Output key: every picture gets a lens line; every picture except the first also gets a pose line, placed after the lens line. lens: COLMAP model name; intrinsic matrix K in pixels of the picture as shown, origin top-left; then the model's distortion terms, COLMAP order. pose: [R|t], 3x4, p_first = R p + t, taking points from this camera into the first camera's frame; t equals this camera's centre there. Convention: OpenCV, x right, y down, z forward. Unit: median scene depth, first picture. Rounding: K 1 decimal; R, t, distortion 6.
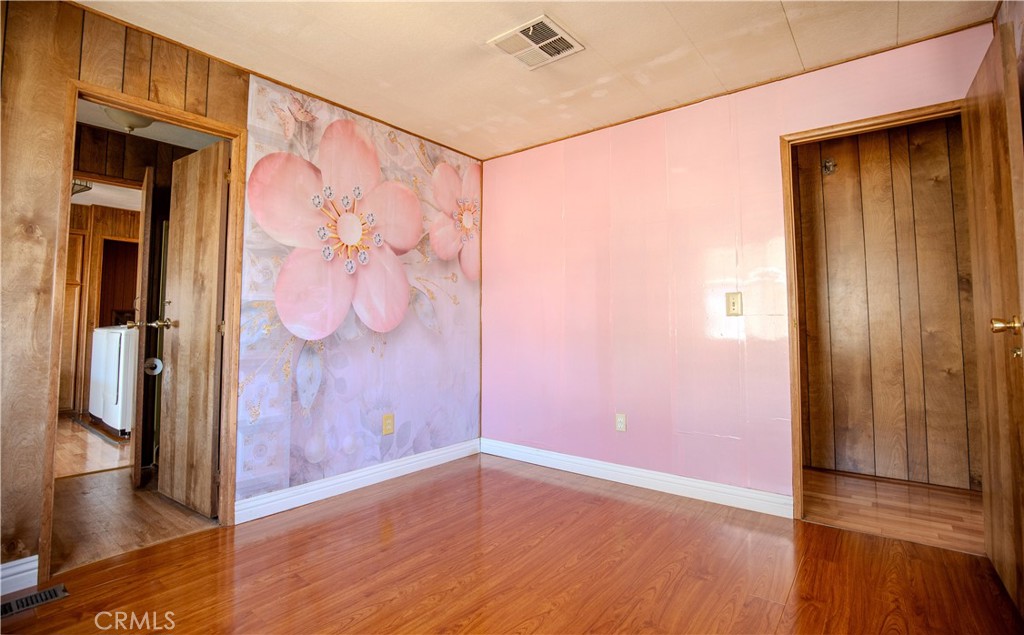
lens RADIAL K [[479.9, 0, 511.5], [0, 479.9, 296.0], [0, 0, 1]] dist [-0.018285, 0.000040]
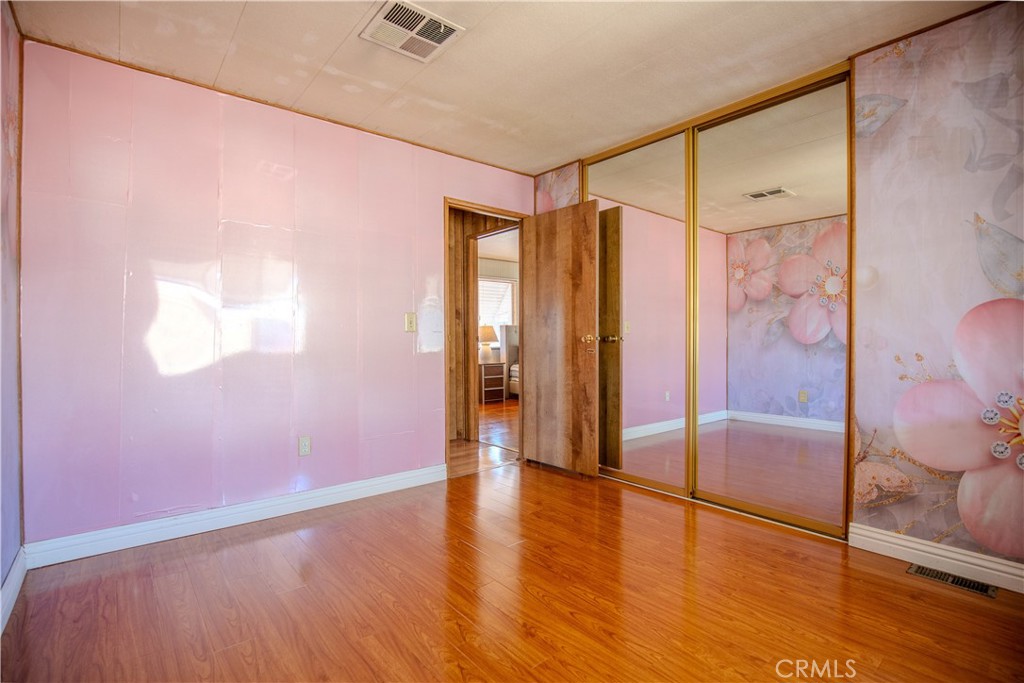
lens RADIAL K [[476.5, 0, 512.0], [0, 476.5, 341.5], [0, 0, 1]] dist [-0.037972, 0.006599]
pose [[0.209332, -0.002319, 0.977842, -0.822790], [-0.047765, 0.998779, 0.012594, 0.048965], [-0.976677, -0.049343, 0.208965, 0.623506]]
